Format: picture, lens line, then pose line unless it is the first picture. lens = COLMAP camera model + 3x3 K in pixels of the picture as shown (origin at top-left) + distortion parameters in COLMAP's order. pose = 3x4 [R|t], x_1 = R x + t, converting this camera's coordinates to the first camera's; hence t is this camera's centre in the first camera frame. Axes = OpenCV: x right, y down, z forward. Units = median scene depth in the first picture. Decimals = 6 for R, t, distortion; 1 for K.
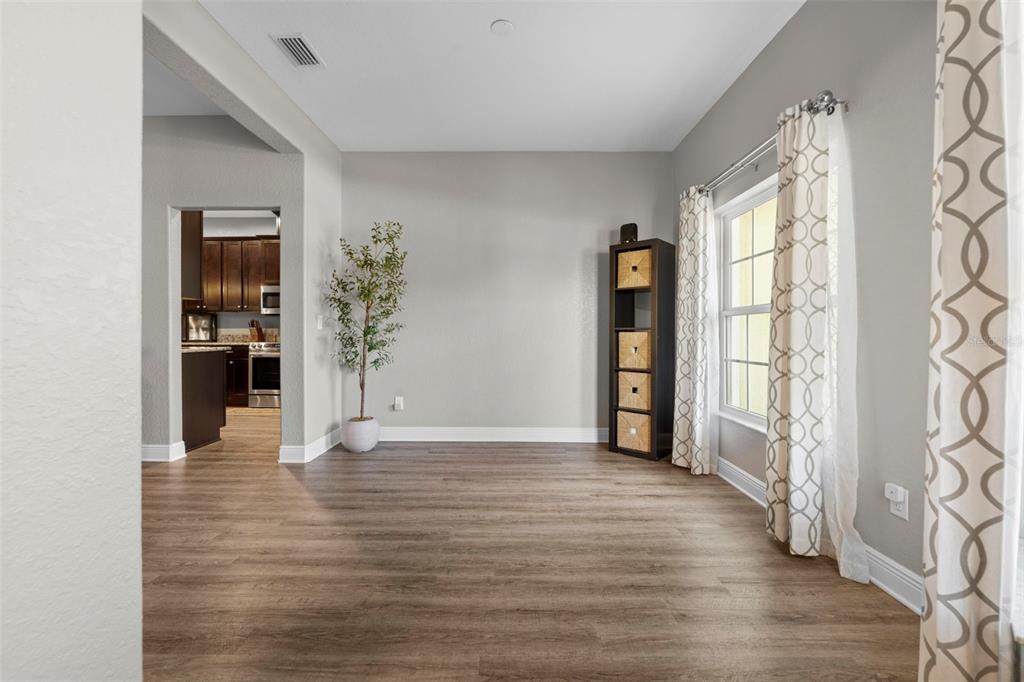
lens RADIAL K [[410.2, 0, 513.5], [0, 410.2, 333.1], [0, 0, 1]] dist [-0.004091, 0.001154]
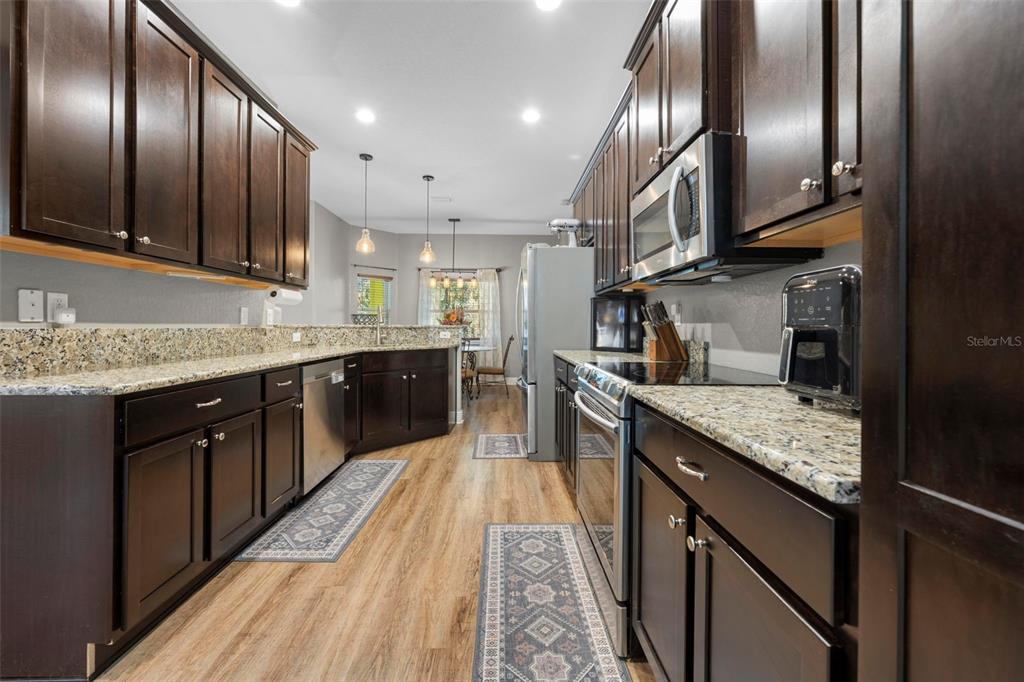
lens RADIAL K [[410.2, 0, 507.0], [0, 410.2, 326.5], [0, 0, 1]] dist [-0.004091, 0.001154]
pose [[0.024137, 0.000510, -0.999709, -0.446436], [-0.005315, 0.999986, 0.000381, -0.014547], [0.999695, 0.005304, 0.024140, 1.461715]]
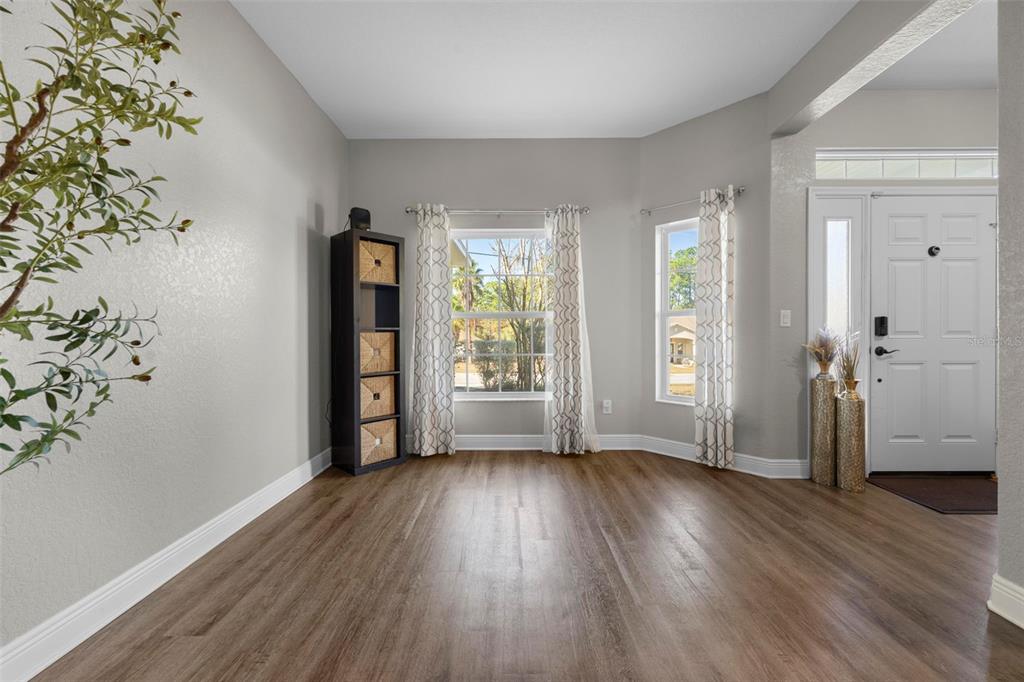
lens RADIAL K [[410.2, 0, 508.9], [0, 410.2, 334.0], [0, 0, 1]] dist [-0.004091, 0.001154]
pose [[0.000394, -0.006457, 0.999979, -0.619506], [0.003409, 0.999973, 0.006456, -0.004813], [-0.999994, 0.003407, 0.000416, 0.713780]]
